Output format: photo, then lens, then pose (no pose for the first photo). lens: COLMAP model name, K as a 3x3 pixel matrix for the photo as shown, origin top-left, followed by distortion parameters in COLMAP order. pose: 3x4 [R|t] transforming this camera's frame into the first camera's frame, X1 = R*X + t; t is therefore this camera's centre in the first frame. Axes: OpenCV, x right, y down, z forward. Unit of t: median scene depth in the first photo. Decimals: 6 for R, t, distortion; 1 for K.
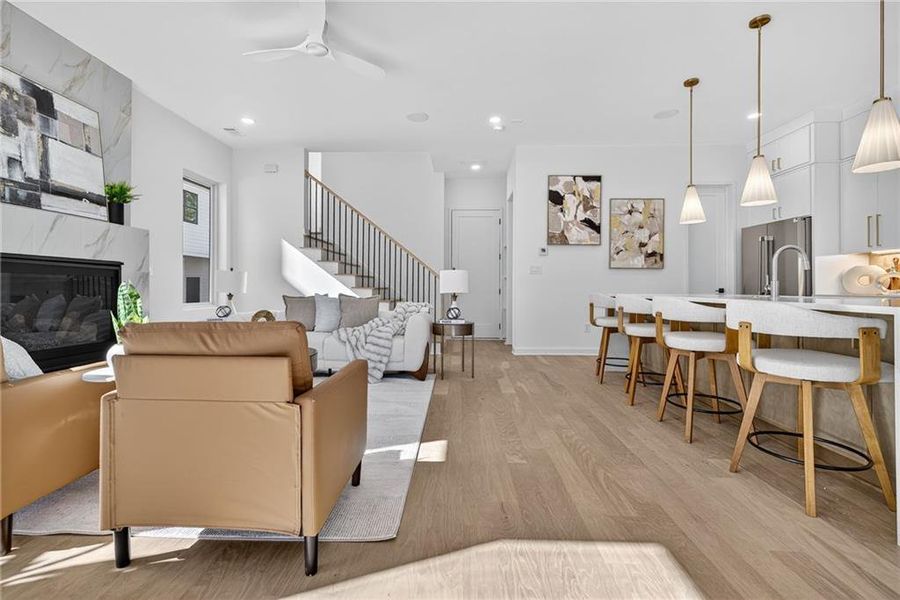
lens RADIAL K [[391.7, 0, 450.3], [0, 391.7, 288.1], [0, 0, 1]] dist [0.004379, 0.000167]
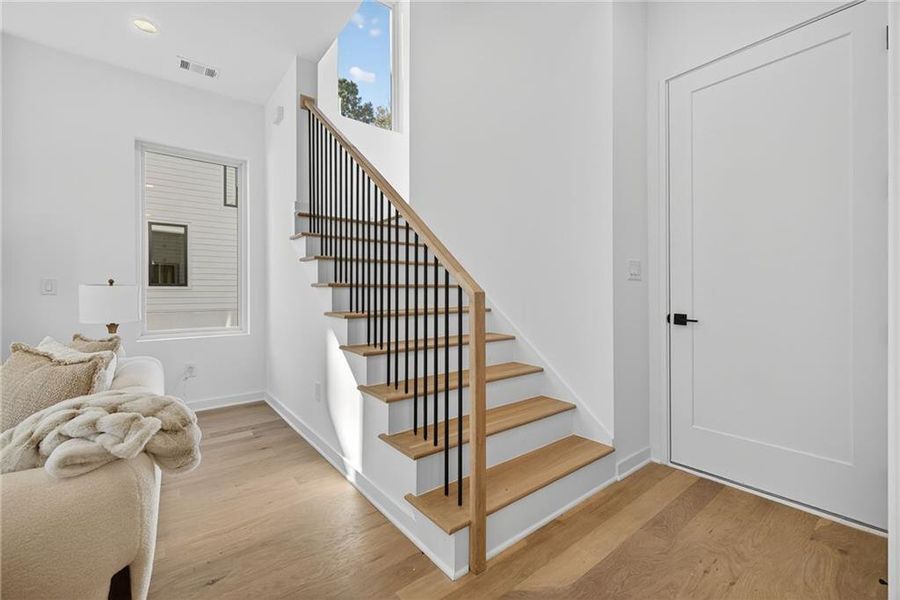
lens RADIAL K [[374.8, 0, 449.1], [0, 374.8, 294.4], [0, 0, 1]] dist [0.001048, -0.000121]
pose [[0.641023, -0.002524, -0.767518, 0.242393], [0.004232, 0.999991, 0.000245, -0.031061], [0.767510, -0.003405, 0.641027, 1.204734]]
